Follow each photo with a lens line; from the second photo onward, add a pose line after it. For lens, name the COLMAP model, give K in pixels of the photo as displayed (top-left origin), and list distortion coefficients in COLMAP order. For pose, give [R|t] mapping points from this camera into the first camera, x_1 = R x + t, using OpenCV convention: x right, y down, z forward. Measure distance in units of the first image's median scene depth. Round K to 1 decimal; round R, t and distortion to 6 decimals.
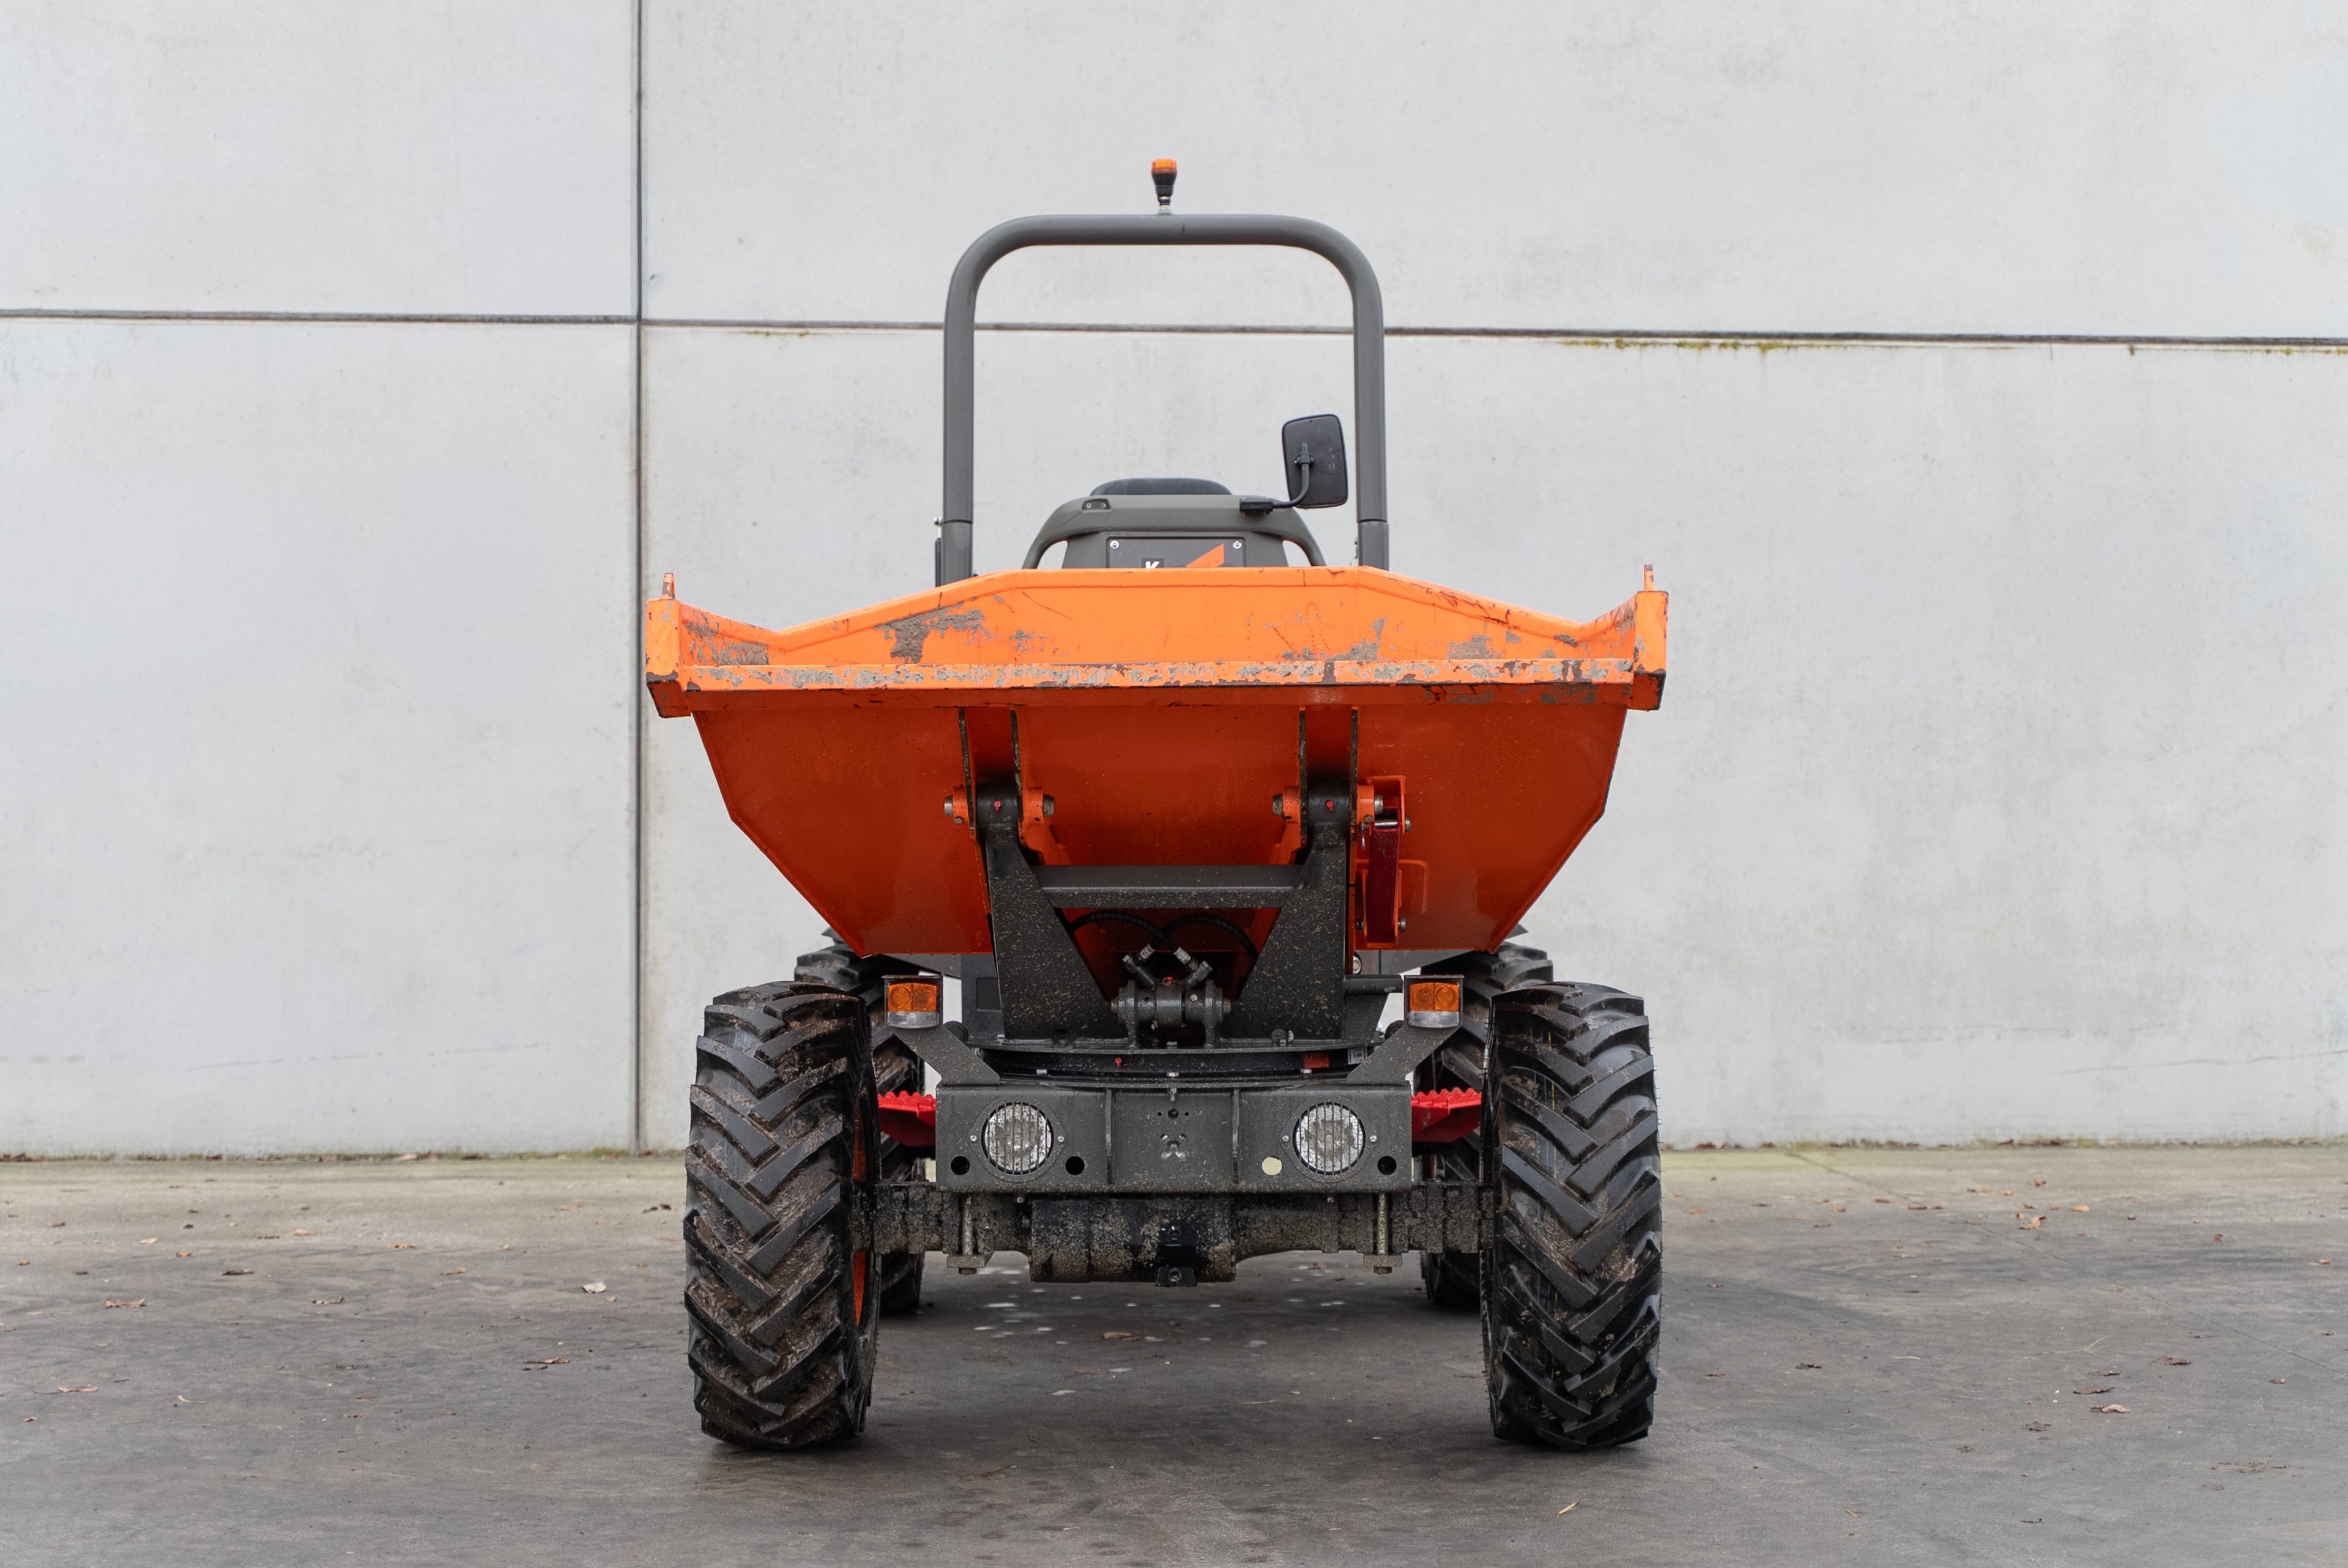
lens RADIAL K [[4015.4, 0, 1175.6], [0, 4015.4, 768.8], [0, 0, 1]] dist [0.003132, 0.000000]
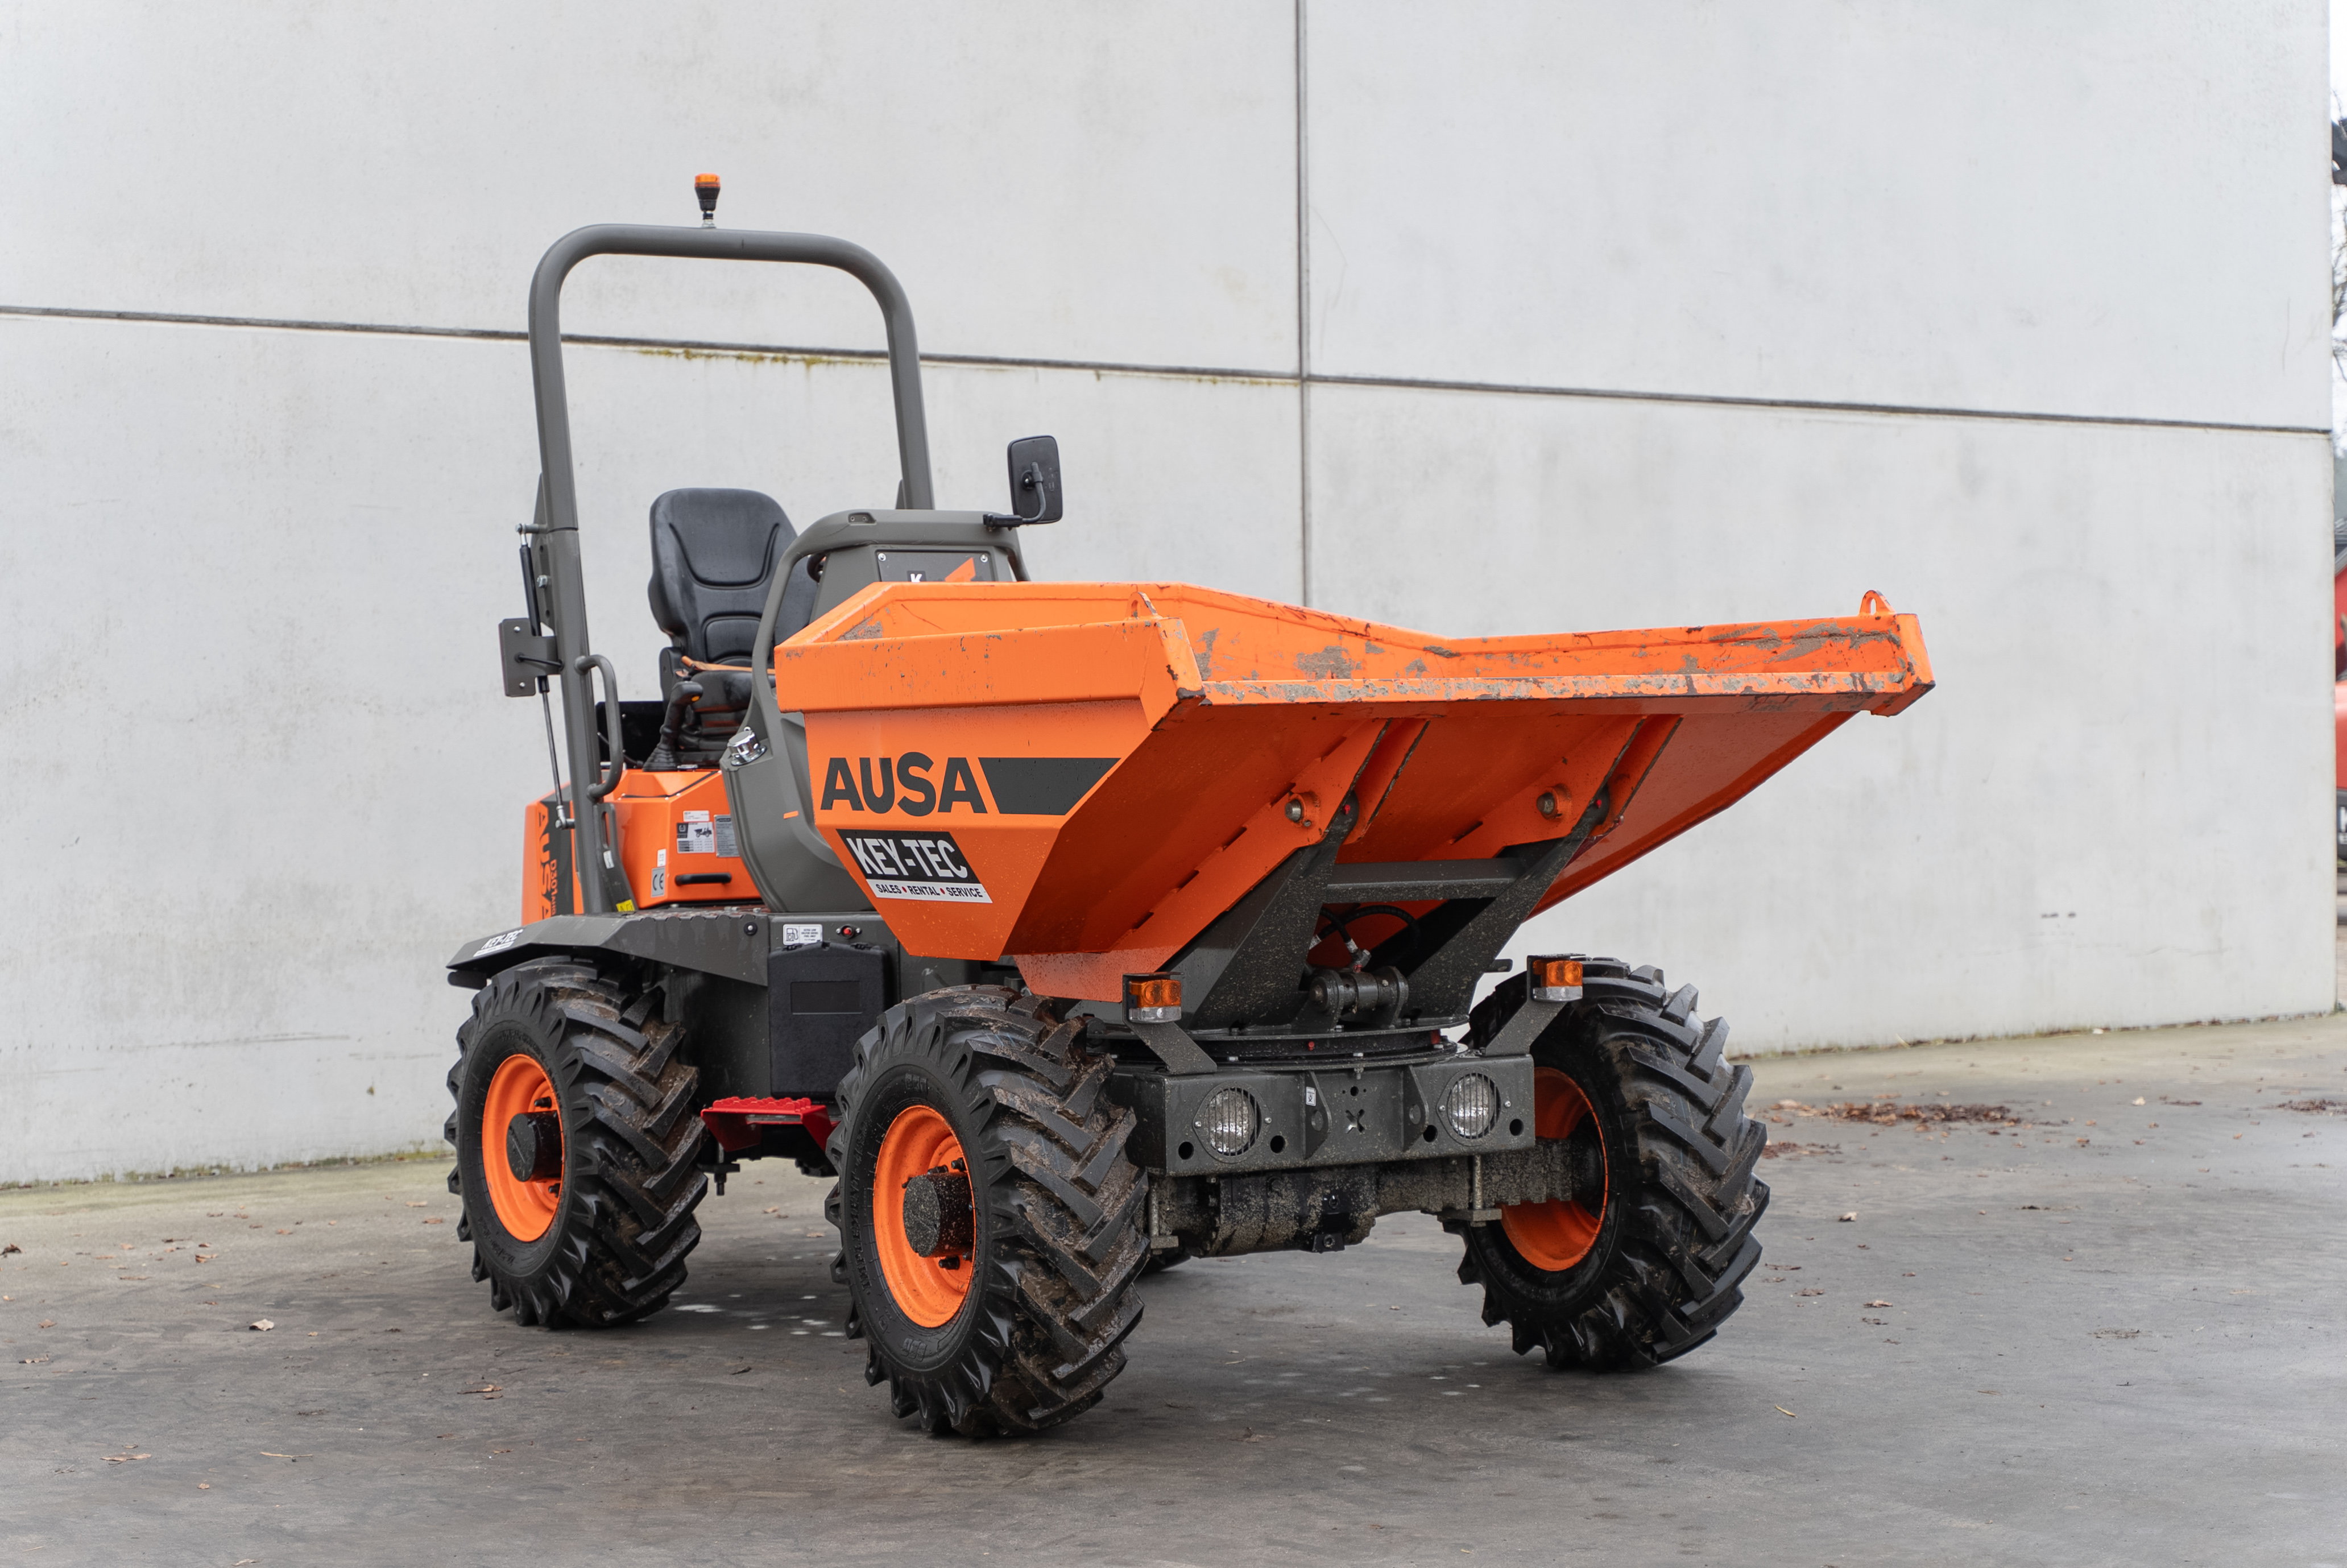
lens RADIAL K [[4060.5, 0, 1173.7], [0, 4060.5, 793.0], [0, 0, 1]] dist [-0.010554, 0.000000]
pose [[0.872639, -0.017579, 0.488049, -0.569258], [0.013745, 0.999840, 0.011437, -0.007703], [-0.488172, -0.003272, 0.872741, 0.065969]]
